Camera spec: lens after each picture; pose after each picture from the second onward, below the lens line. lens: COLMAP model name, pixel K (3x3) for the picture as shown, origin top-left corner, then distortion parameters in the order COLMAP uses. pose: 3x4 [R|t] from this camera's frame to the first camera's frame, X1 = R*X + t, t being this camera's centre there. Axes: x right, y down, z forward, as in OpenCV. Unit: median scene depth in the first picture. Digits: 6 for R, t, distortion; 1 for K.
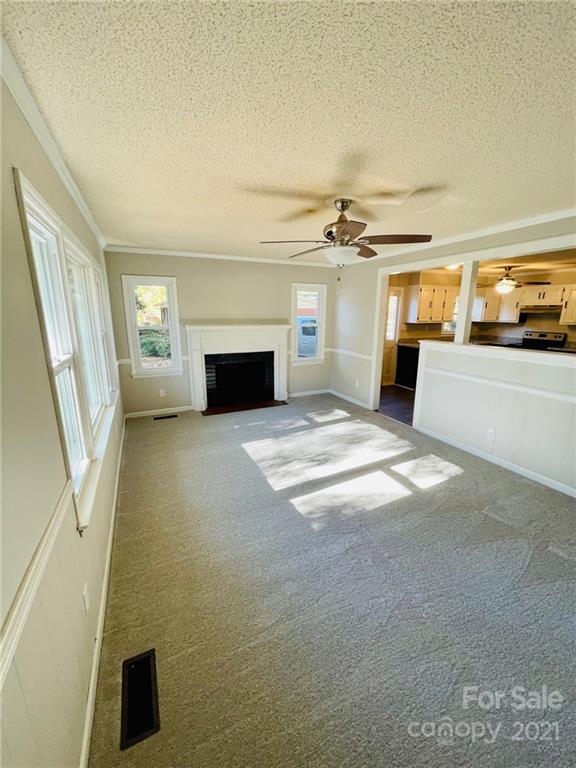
lens RADIAL K [[312.0, 0, 285.7], [0, 312.0, 380.5], [0, 0, 1]] dist [0.002439, 0.000466]
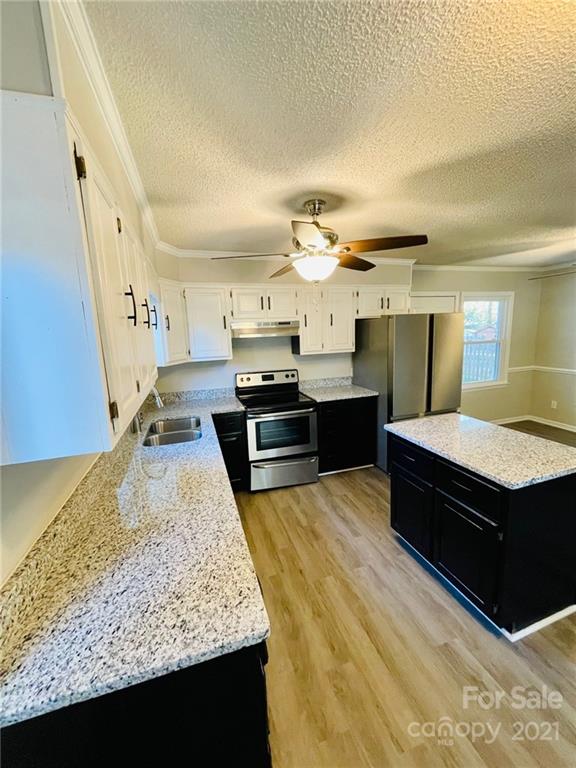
lens RADIAL K [[312.0, 0, 285.4], [0, 312.0, 385.3], [0, 0, 1]] dist [0.002439, 0.000466]
pose [[0.150648, -0.186637, 0.970810, 0.309075], [0.251964, 0.956835, 0.144851, -0.211969], [-0.955939, 0.222788, 0.191171, 0.914570]]
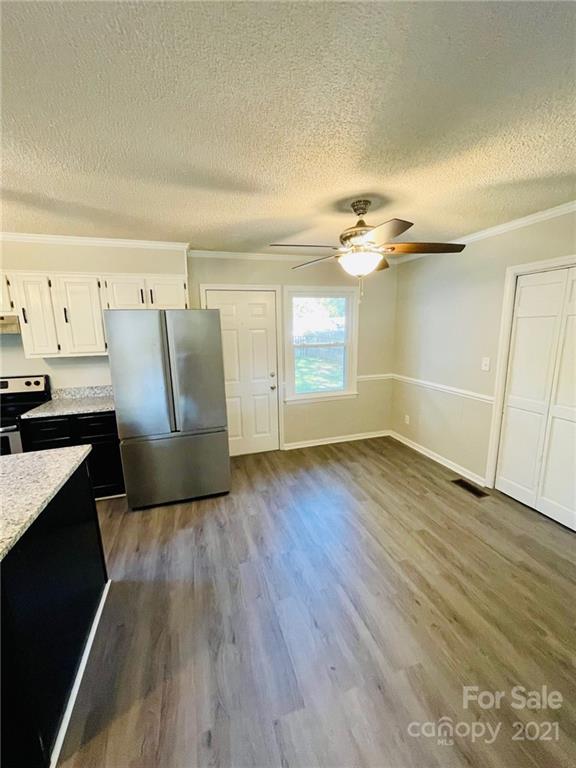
lens RADIAL K [[312.0, 0, 286.3], [0, 312.0, 386.5], [0, 0, 1]] dist [0.002439, 0.000466]
pose [[0.158321, -0.197758, 0.967381, 0.477517], [0.233877, 0.959368, 0.157844, -0.121447], [-0.959289, 0.201258, 0.198140, 0.544628]]
